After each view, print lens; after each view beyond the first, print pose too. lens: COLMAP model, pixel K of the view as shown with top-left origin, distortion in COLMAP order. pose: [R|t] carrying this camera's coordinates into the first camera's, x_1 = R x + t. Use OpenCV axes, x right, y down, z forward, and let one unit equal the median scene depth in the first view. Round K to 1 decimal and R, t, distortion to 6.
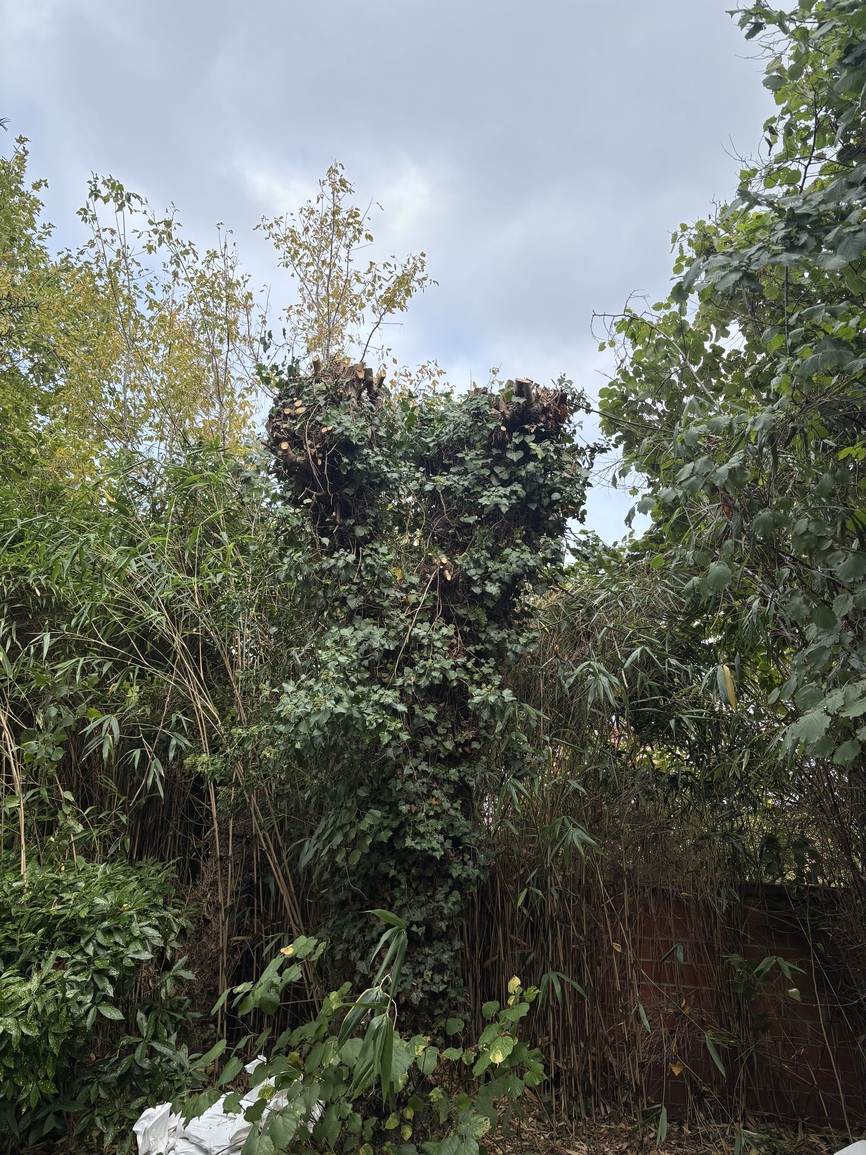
lens RADIAL K [[877.8, 0, 433.0], [0, 877.8, 577.5], [0, 0, 1]] dist [-0.004122, -0.065034]
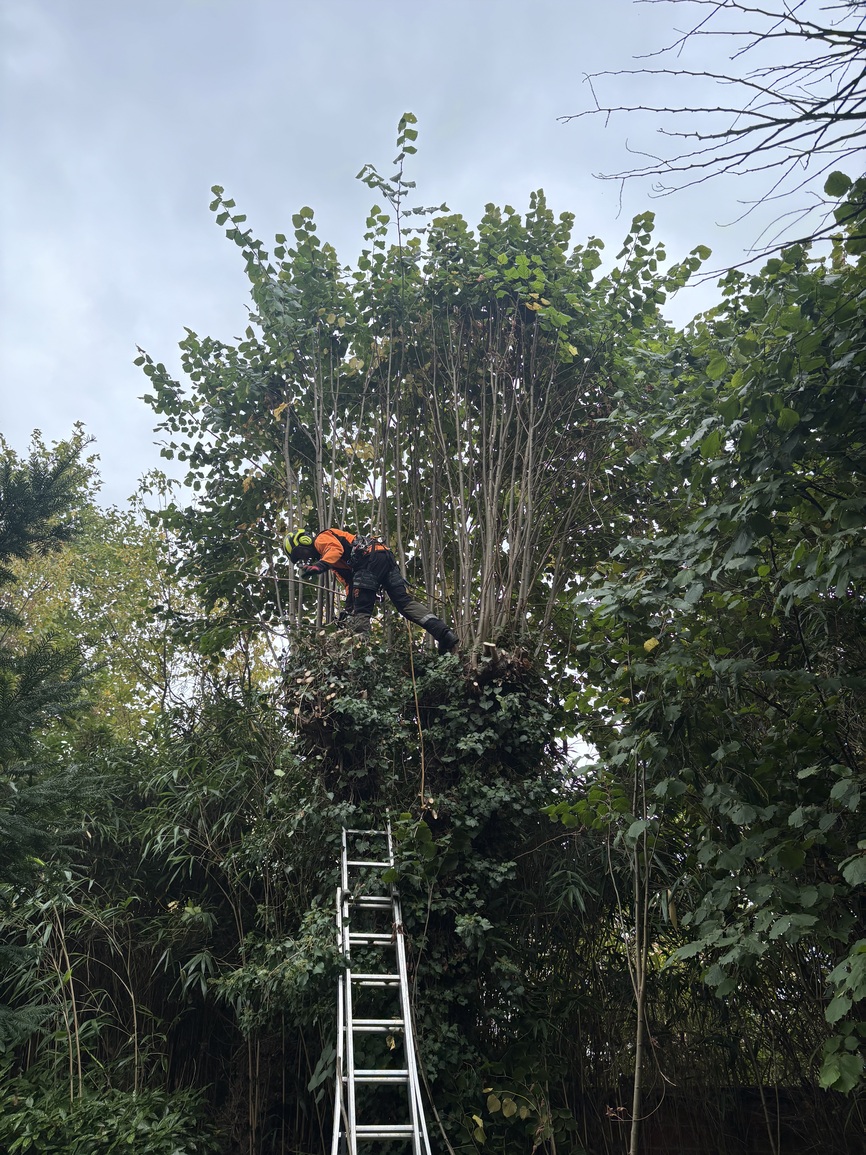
lens RADIAL K [[809.7, 0, 433.0], [0, 809.7, 577.5], [0, 0, 1]] dist [-0.004033, -0.060905]
pose [[0.998446, -0.055492, -0.005113, 0.034743], [0.052800, 0.971357, -0.231685, -0.055403], [0.017823, 0.231055, 0.972778, -0.131198]]
